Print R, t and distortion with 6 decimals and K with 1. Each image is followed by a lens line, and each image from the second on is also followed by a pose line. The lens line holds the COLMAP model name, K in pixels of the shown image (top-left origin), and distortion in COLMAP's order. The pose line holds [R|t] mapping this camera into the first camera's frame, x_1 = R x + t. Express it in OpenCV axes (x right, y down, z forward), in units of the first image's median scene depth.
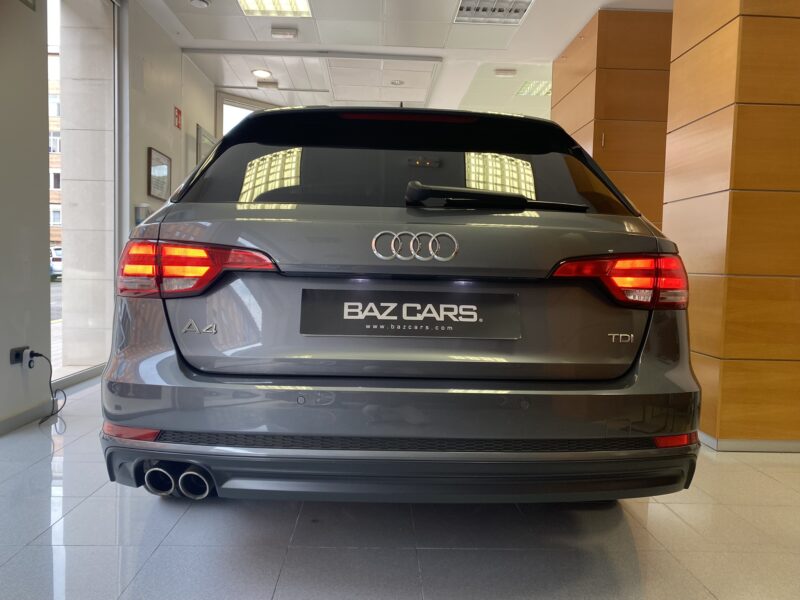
lens RADIAL K [[613.9, 0, 398.9], [0, 613.9, 300.1], [0, 0, 1]] dist [0.002822, -0.001385]
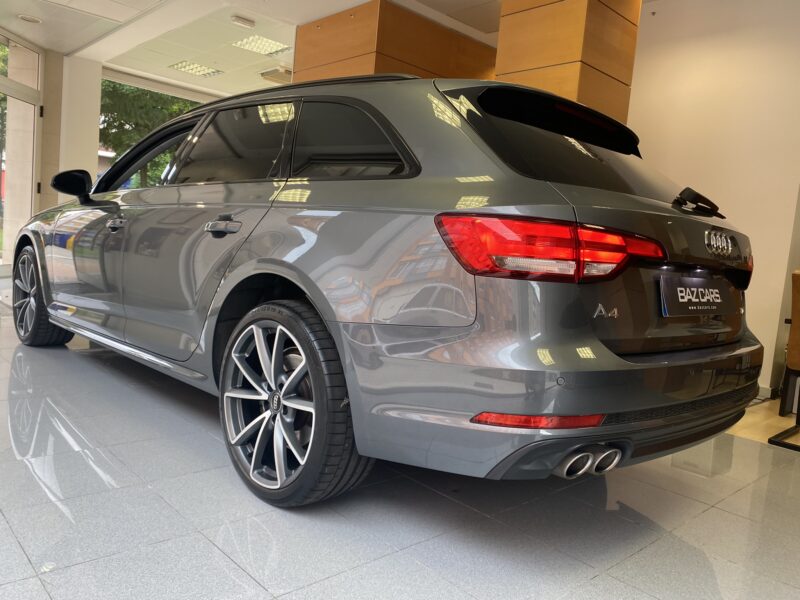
lens RADIAL K [[613.9, 0, 397.8], [0, 613.9, 299.1], [0, 0, 1]] dist [0.002822, -0.001385]
pose [[0.747678, -0.011397, 0.663964, -1.243585], [-0.036123, 0.997674, 0.057803, -0.022718], [-0.663078, -0.067202, 0.745527, 0.450096]]
